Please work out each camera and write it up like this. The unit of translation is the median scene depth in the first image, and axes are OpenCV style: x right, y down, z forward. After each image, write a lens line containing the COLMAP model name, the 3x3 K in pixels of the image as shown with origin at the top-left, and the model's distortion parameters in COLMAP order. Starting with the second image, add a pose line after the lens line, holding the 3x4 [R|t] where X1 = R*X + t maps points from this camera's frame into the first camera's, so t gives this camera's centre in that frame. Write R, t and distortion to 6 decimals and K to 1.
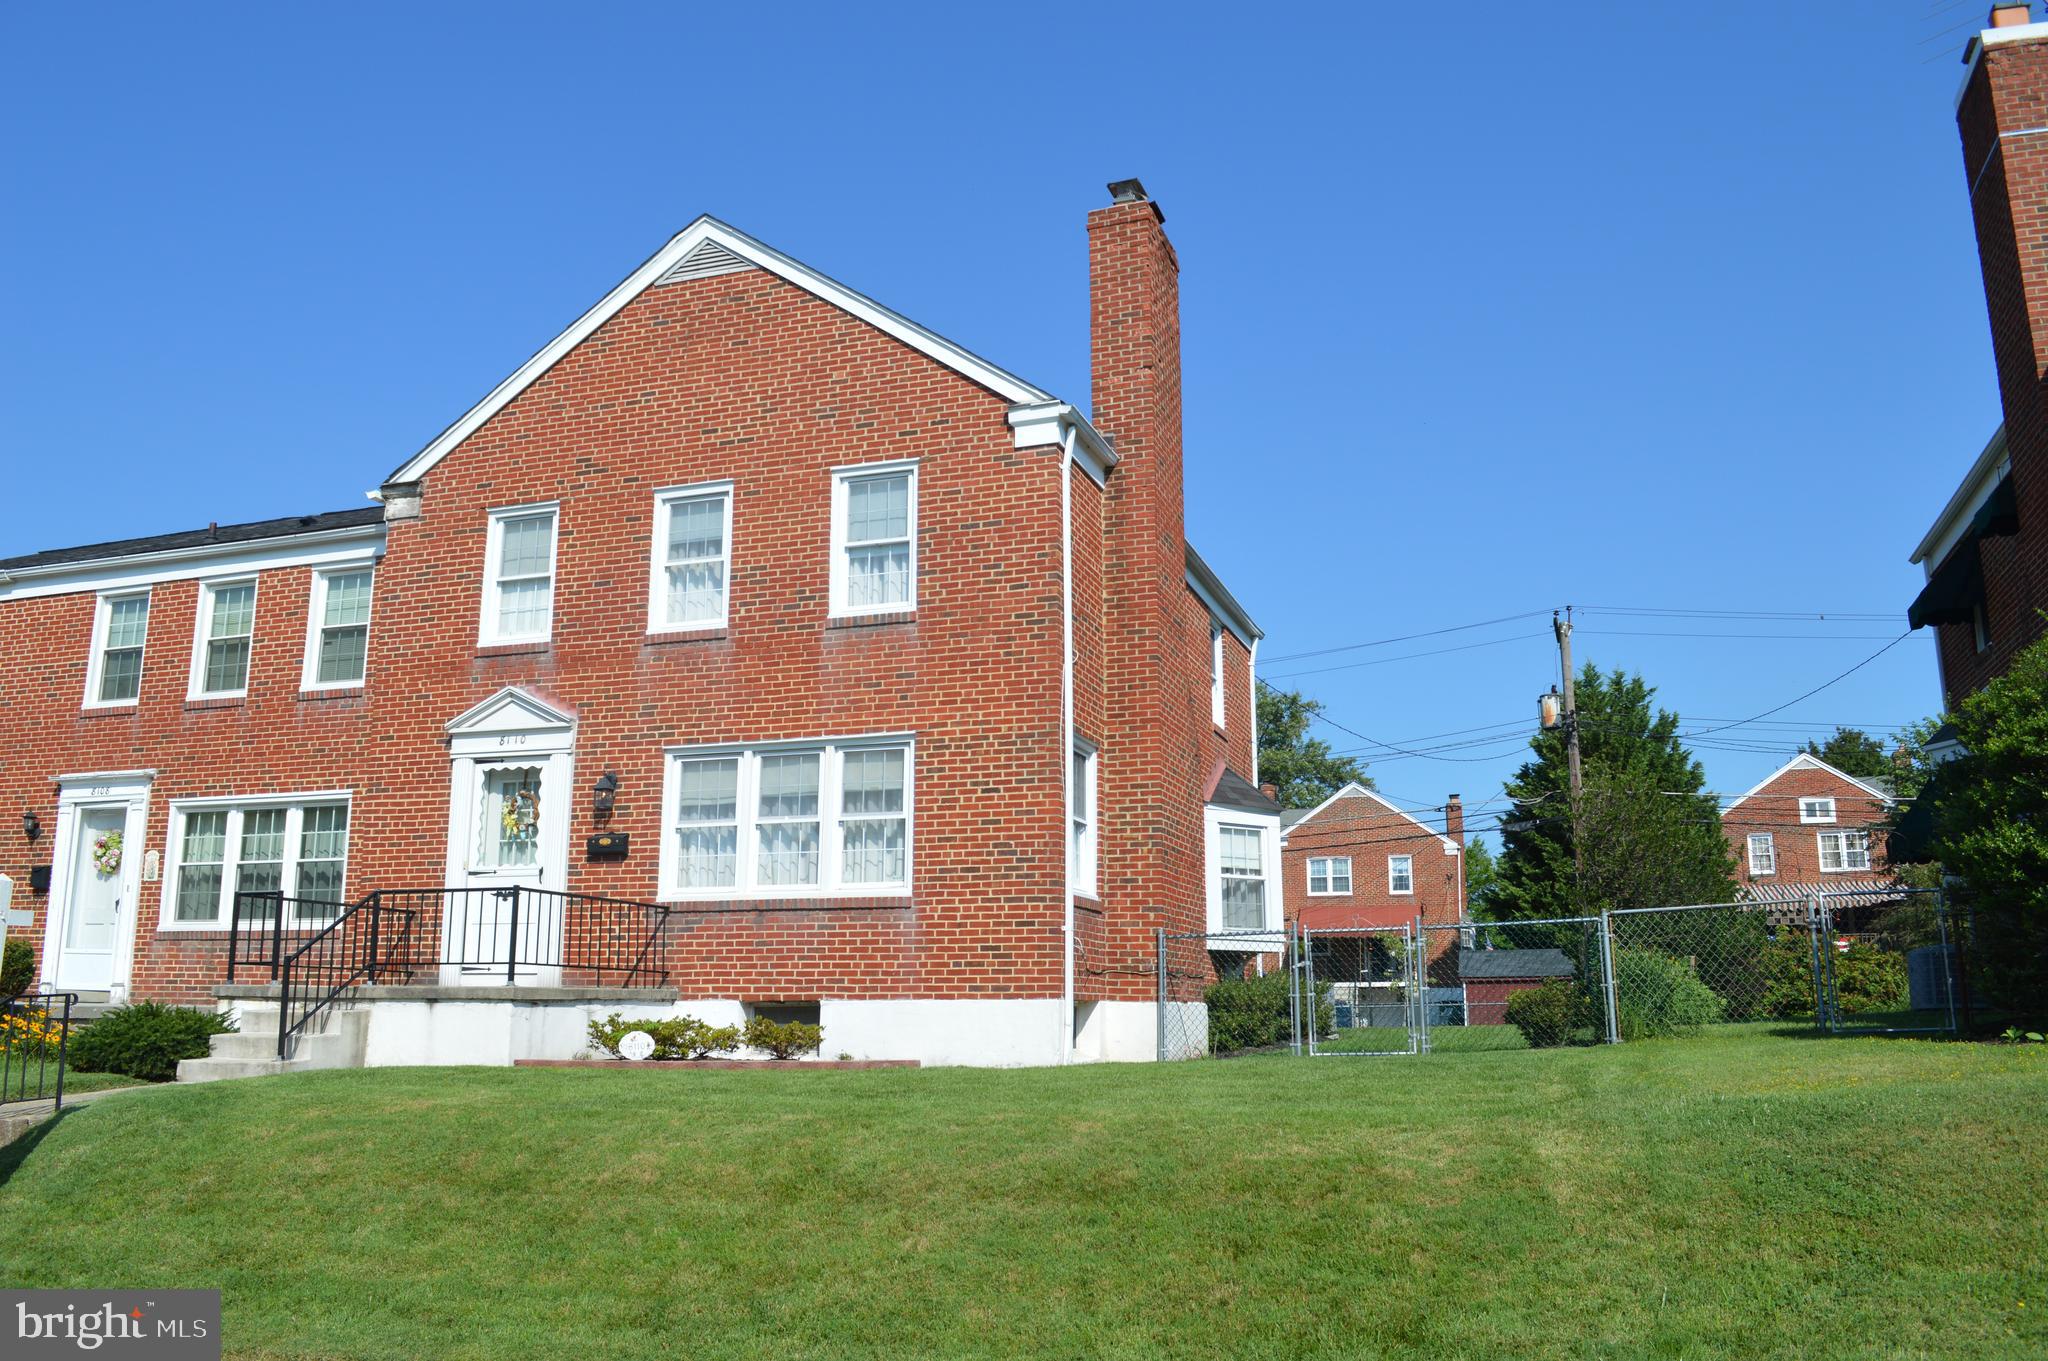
lens RADIAL K [[1646.1, 0, 1027.0], [0, 1646.1, 672.4], [0, 0, 1]] dist [-0.083472, 0.010878]
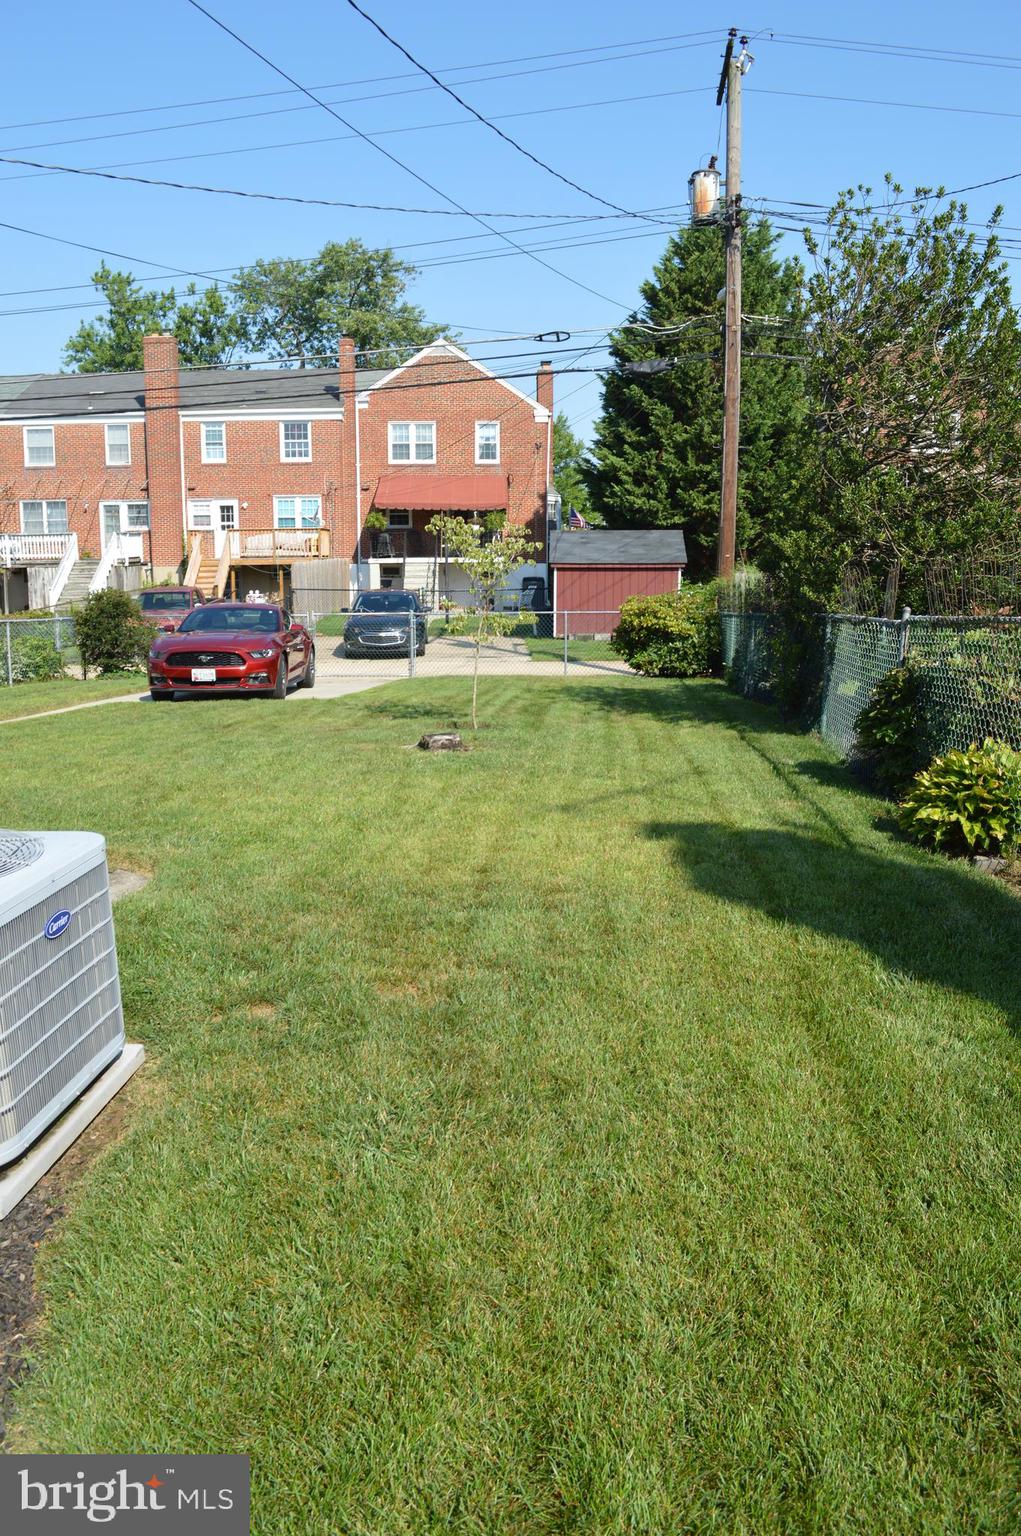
lens RADIAL K [[1234.6, 0, 508.3], [0, 1234.6, 766.7], [0, 0, 1]] dist [-0.083472, 0.010878]
pose [[0.972345, -0.039078, 0.230255, 0.072785], [-0.047814, 0.931710, 0.360041, 0.044203], [-0.228600, -0.361094, 0.904076, 0.303612]]
